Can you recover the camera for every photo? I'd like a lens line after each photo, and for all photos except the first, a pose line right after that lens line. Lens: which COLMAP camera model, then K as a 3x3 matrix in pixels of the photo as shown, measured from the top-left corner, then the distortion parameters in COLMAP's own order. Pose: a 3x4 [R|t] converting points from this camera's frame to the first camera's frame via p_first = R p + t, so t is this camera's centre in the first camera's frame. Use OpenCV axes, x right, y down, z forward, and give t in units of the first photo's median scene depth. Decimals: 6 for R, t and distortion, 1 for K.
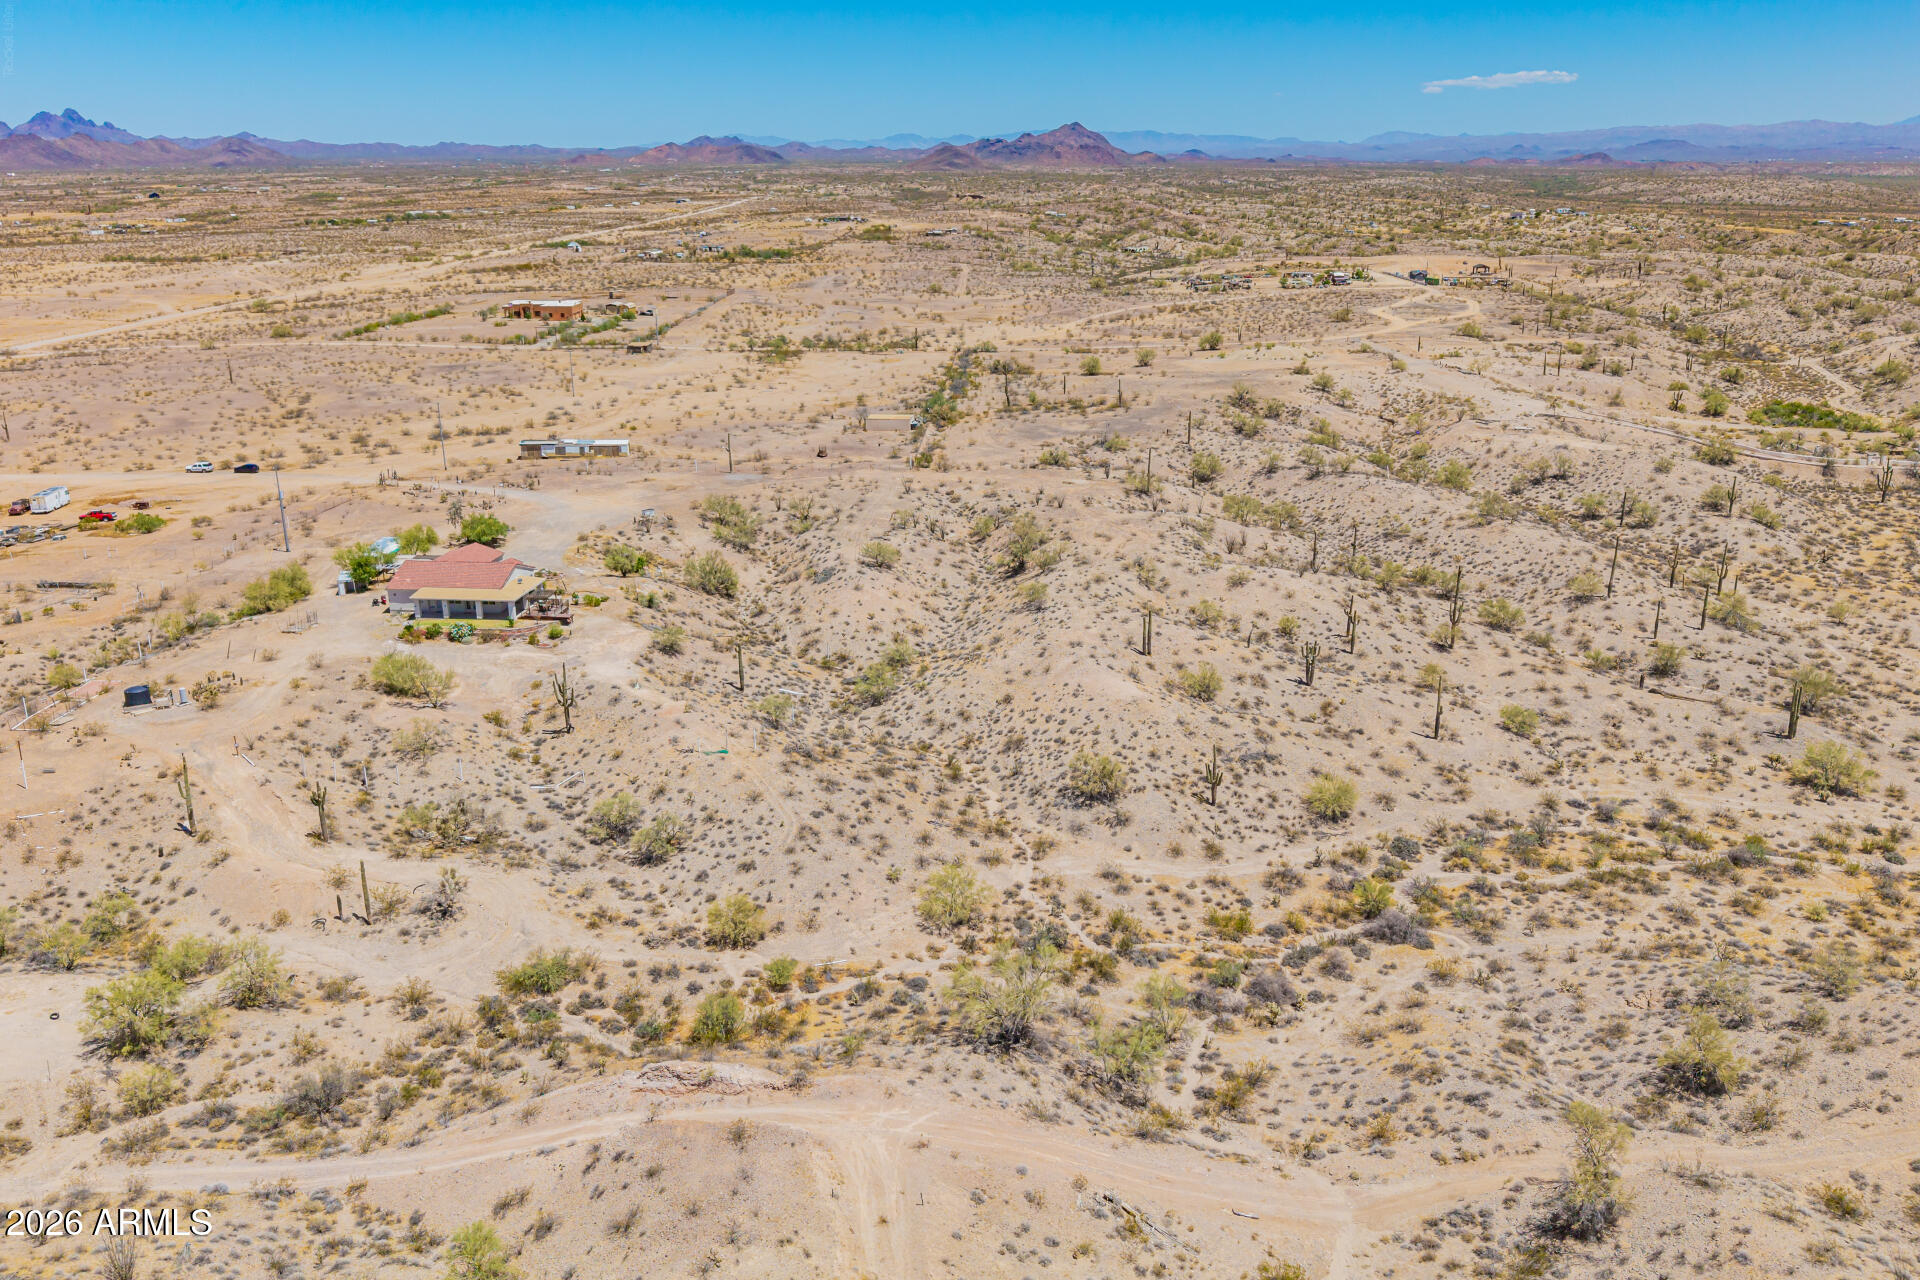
lens RADIAL K [[1542.0, 0, 958.4], [0, 1542.0, 646.8], [0, 0, 1]] dist [0.016450, -0.016614]
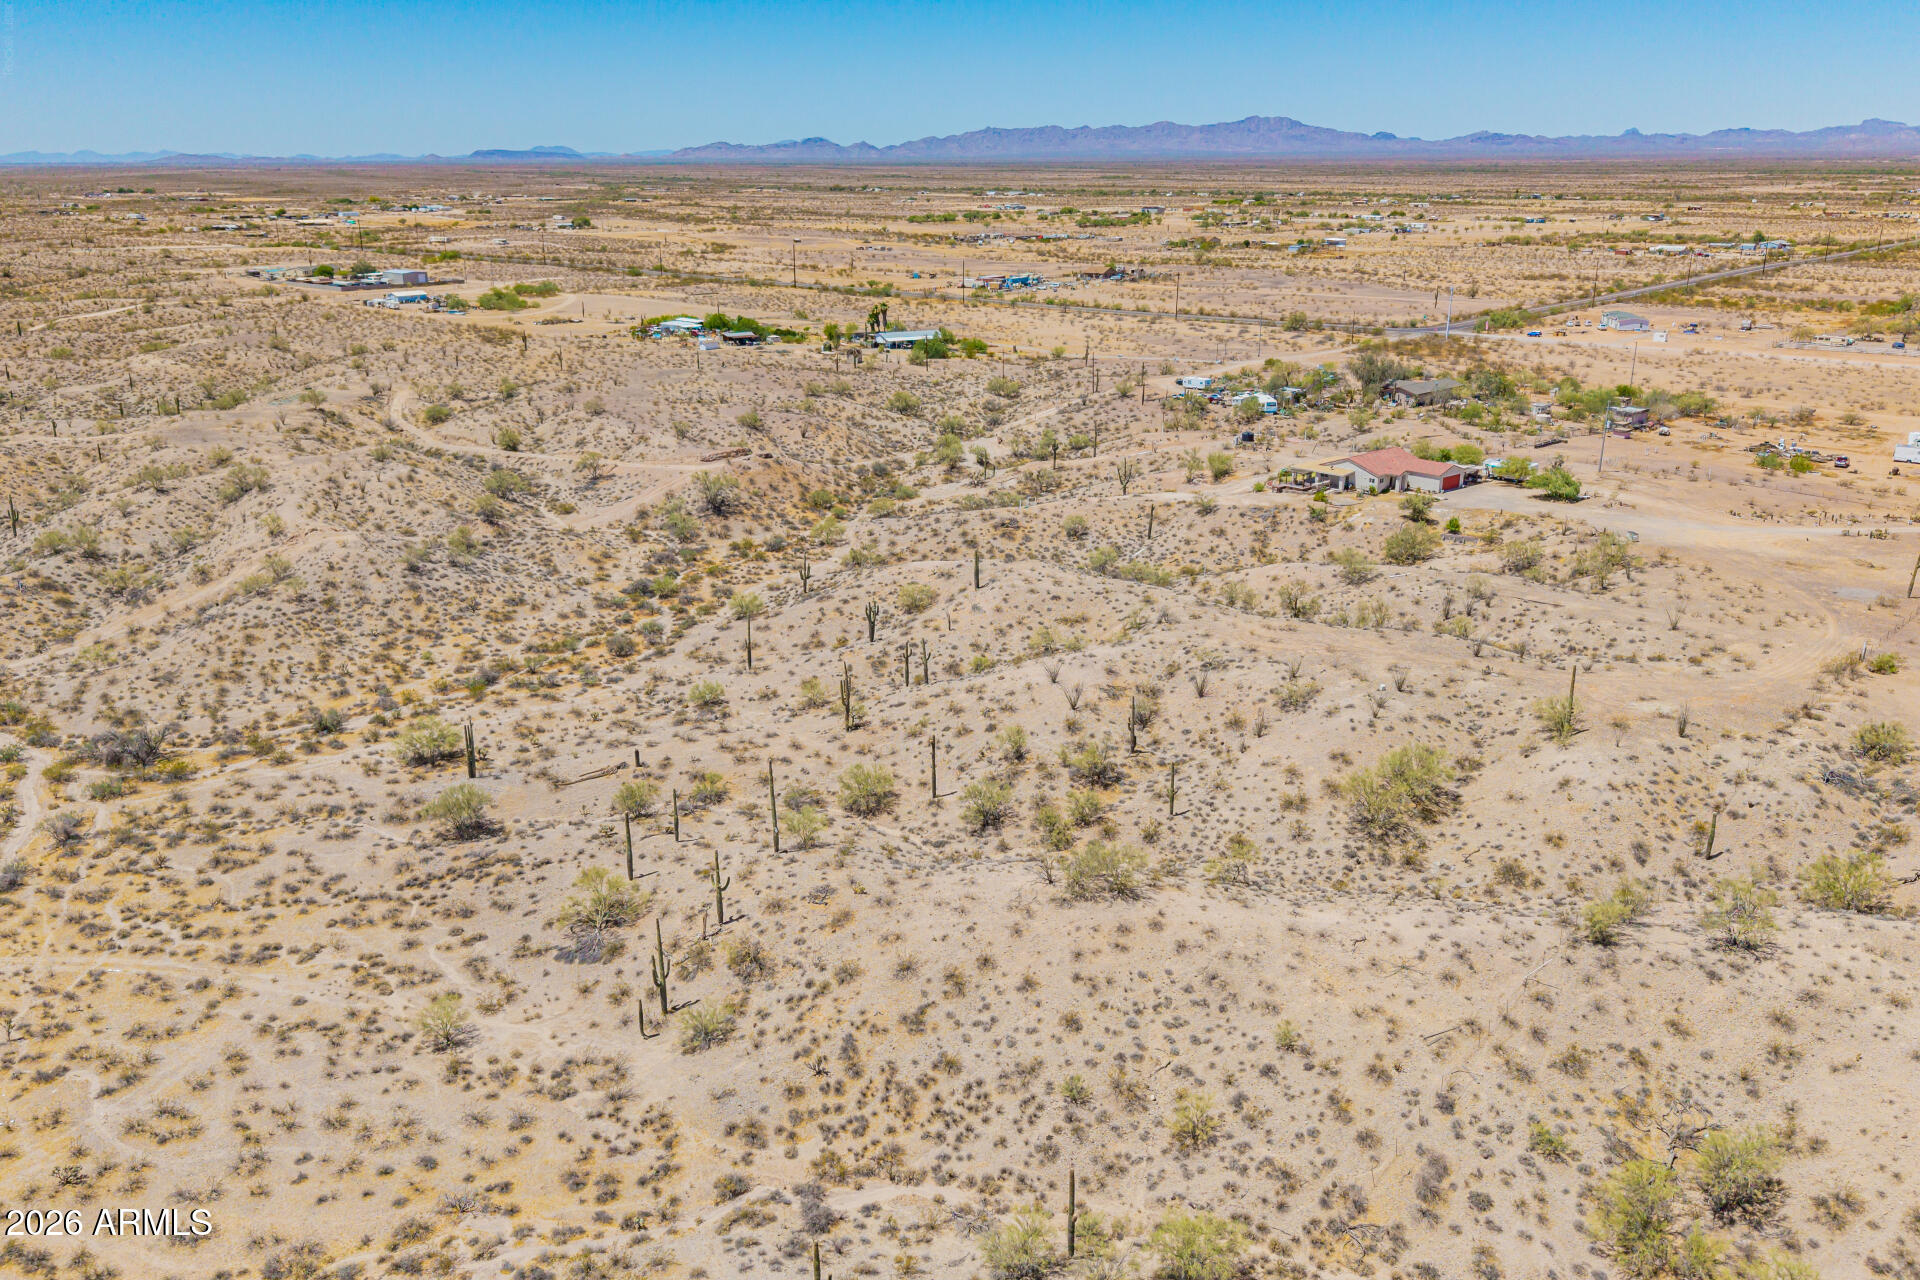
lens RADIAL K [[1526.4, 0, 952.0], [0, 1526.4, 672.7], [0, 0, 1]] dist [0.041880, -0.056723]
pose [[-0.666979, 0.247057, -0.702924, 0.797552], [-0.218192, 0.837300, 0.501320, -0.425278], [0.712413, 0.487742, -0.504555, 1.336398]]
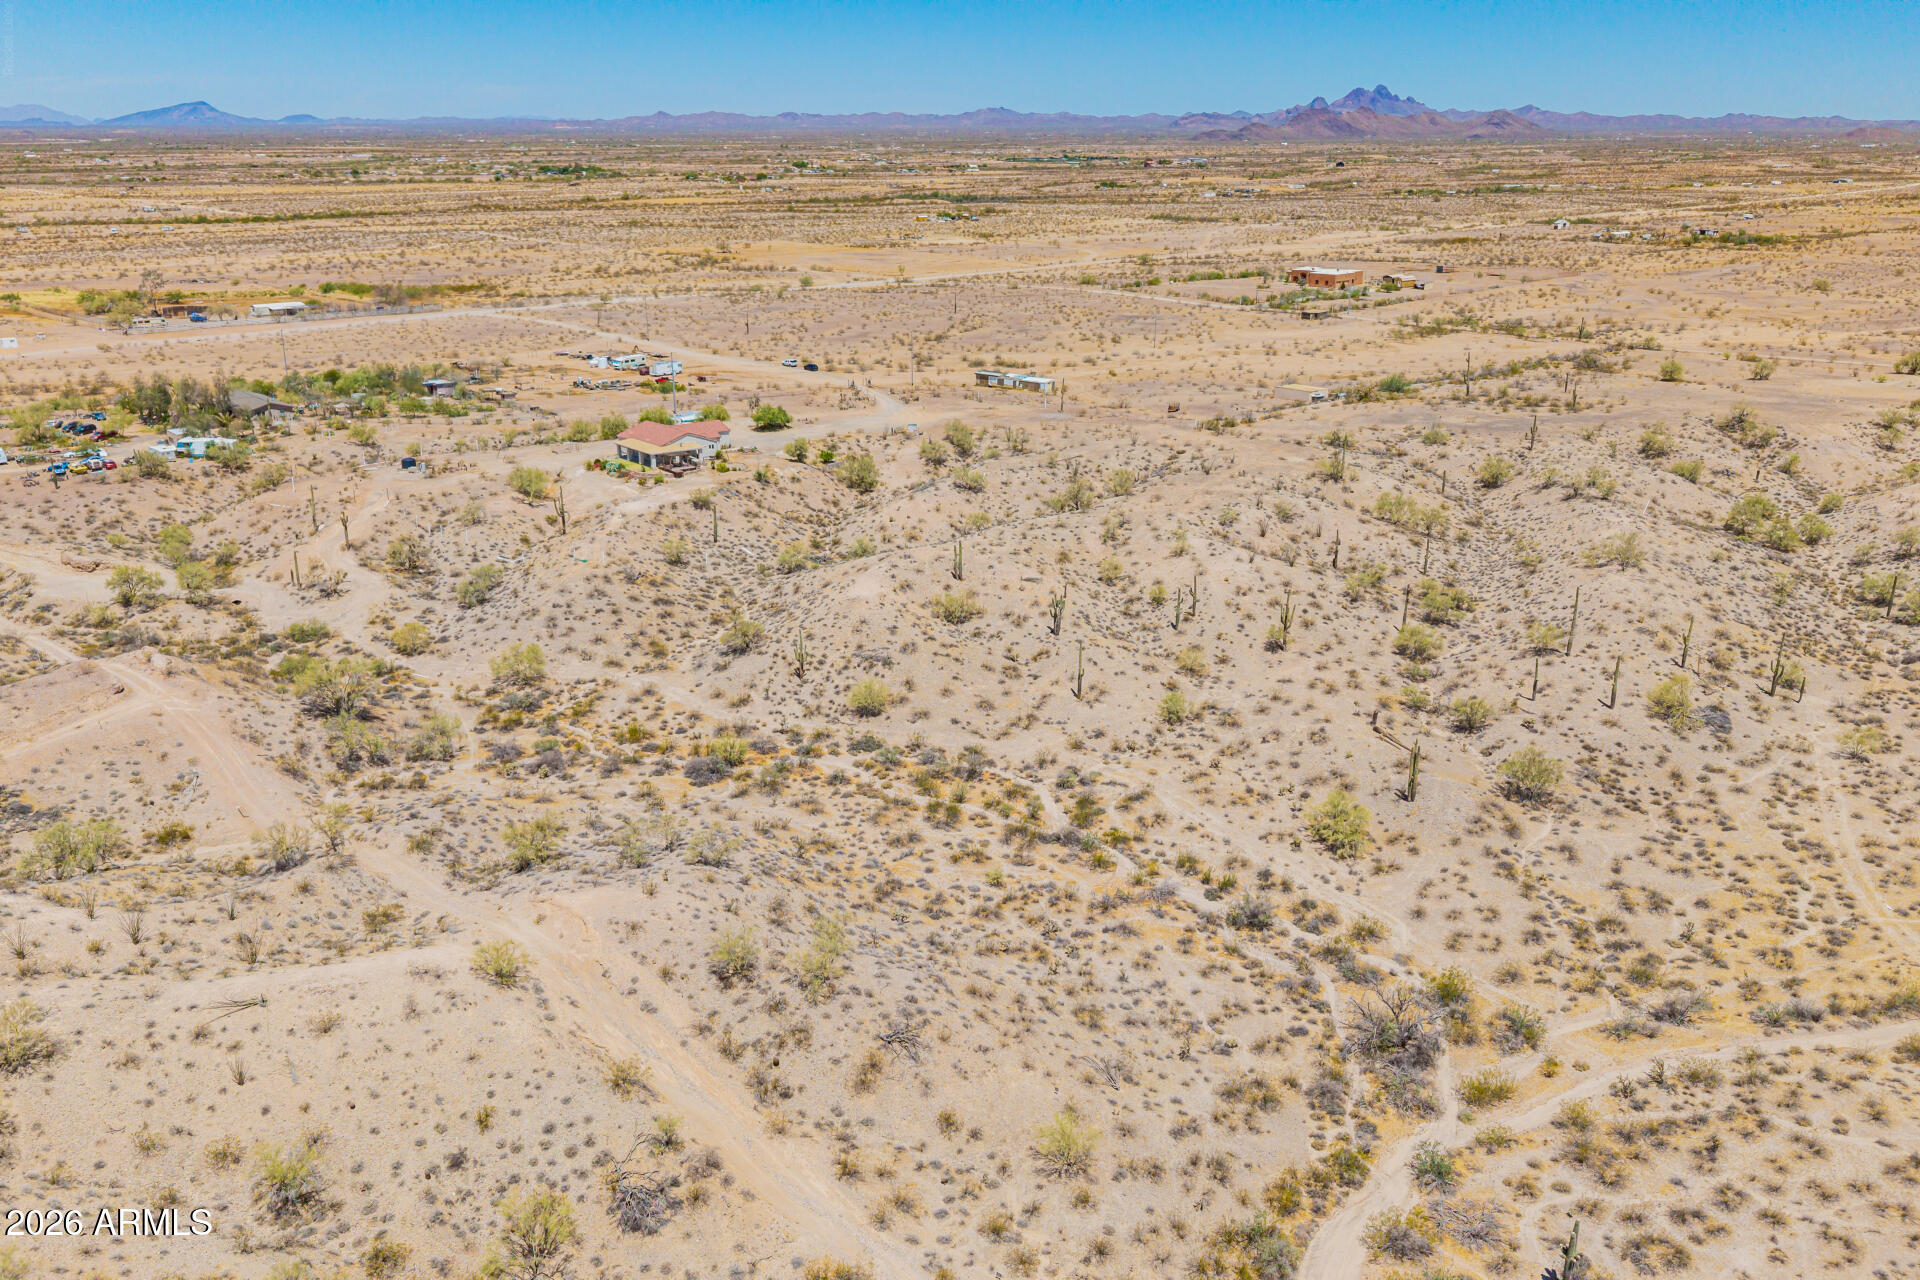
lens RADIAL K [[1518.4, 0, 954.2], [0, 1518.4, 651.5], [0, 0, 1]] dist [0.054598, -0.072010]
pose [[0.721681, 0.228819, -0.653314, 0.737279], [-0.214498, 0.971254, 0.103230, -0.049205], [0.658154, 0.065635, 0.750017, 0.125673]]
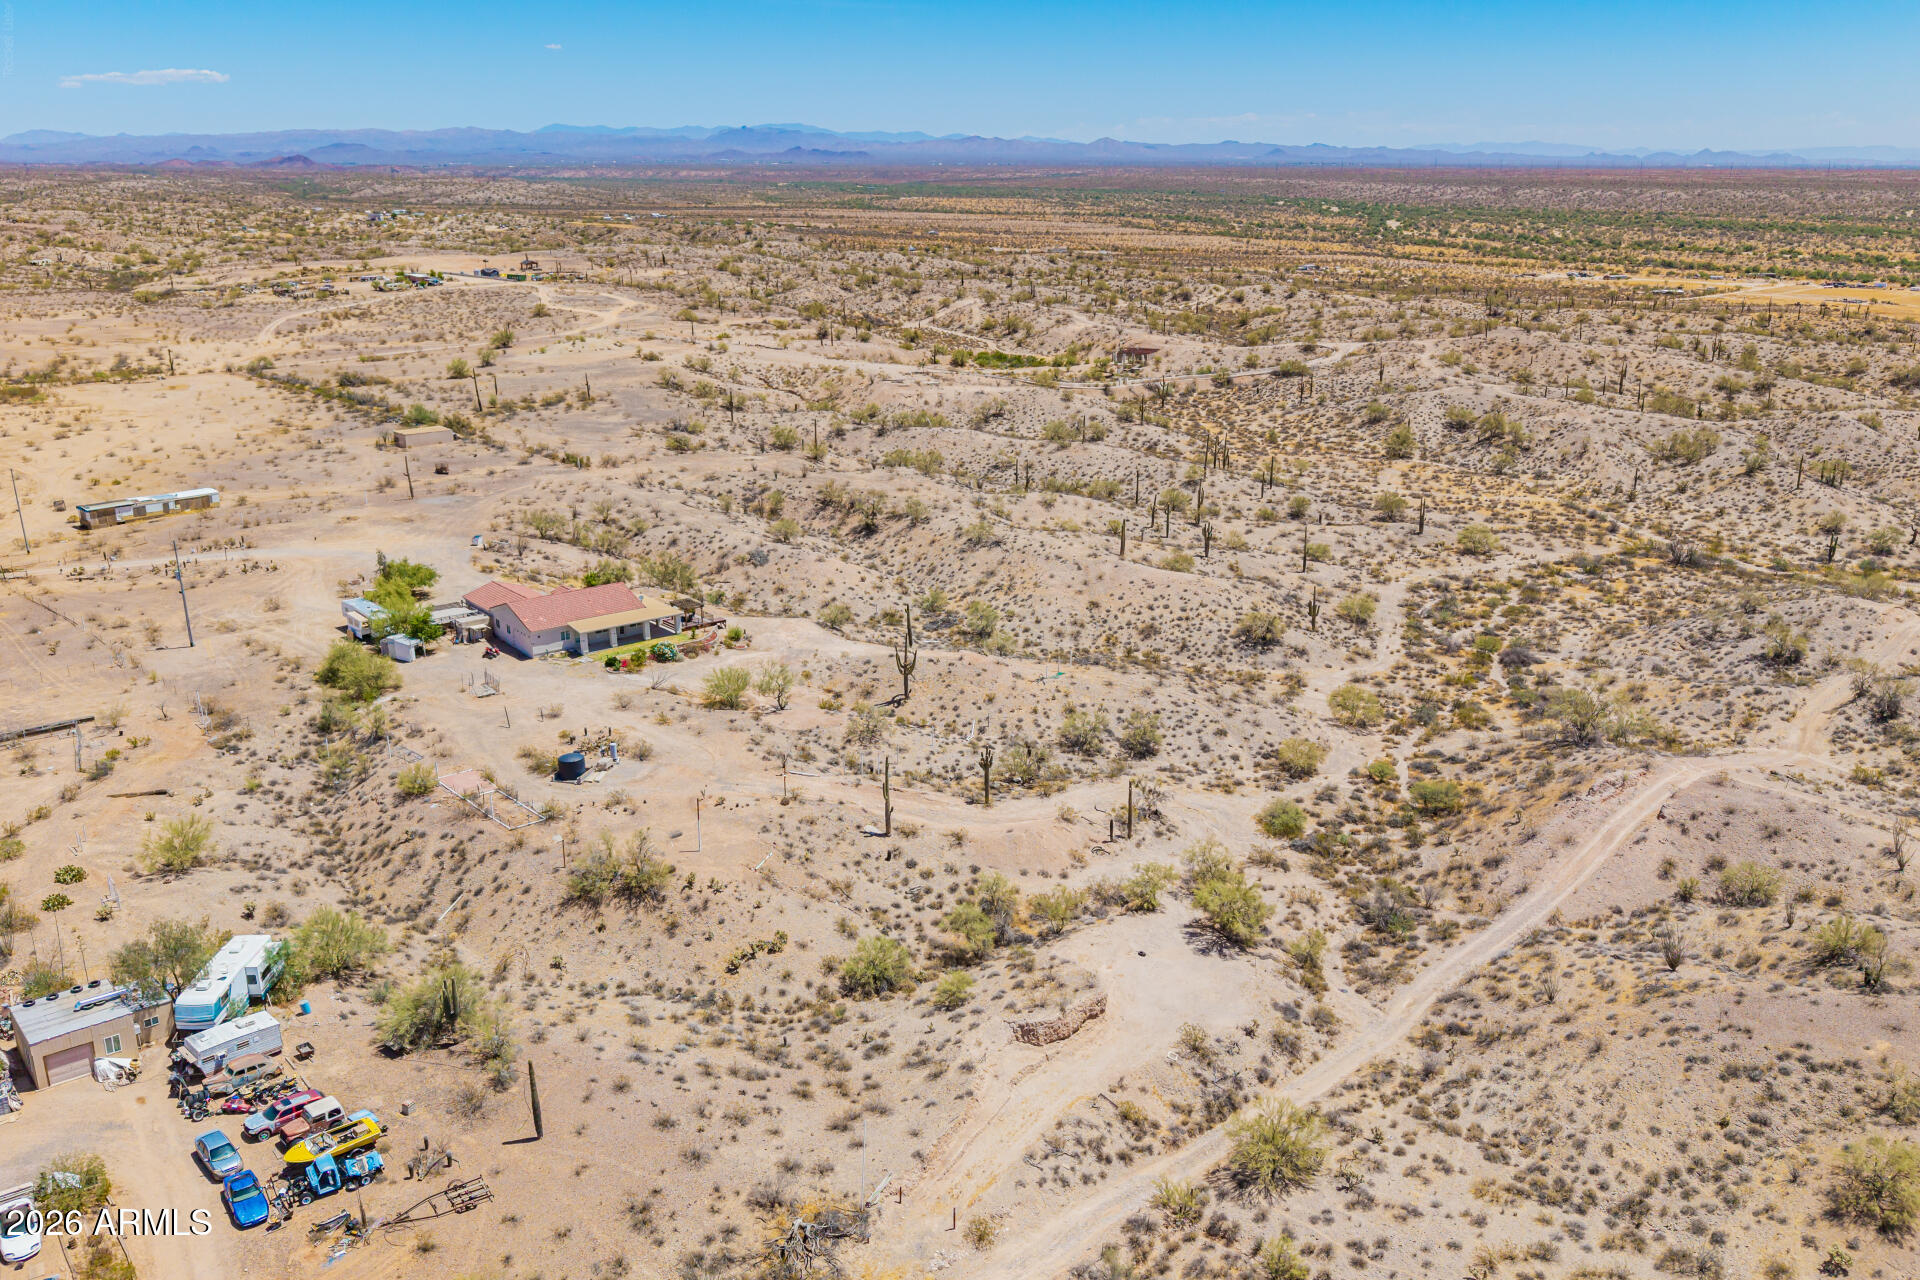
lens RADIAL K [[1514.2, 0, 960.6], [0, 1514.2, 712.3], [0, 0, 1]] dist [0.044986, -0.059055]
pose [[0.709163, -0.236279, 0.664274, -0.692654], [0.209302, 0.970252, 0.121668, -0.041559], [-0.673261, 0.052752, 0.737520, 0.152747]]
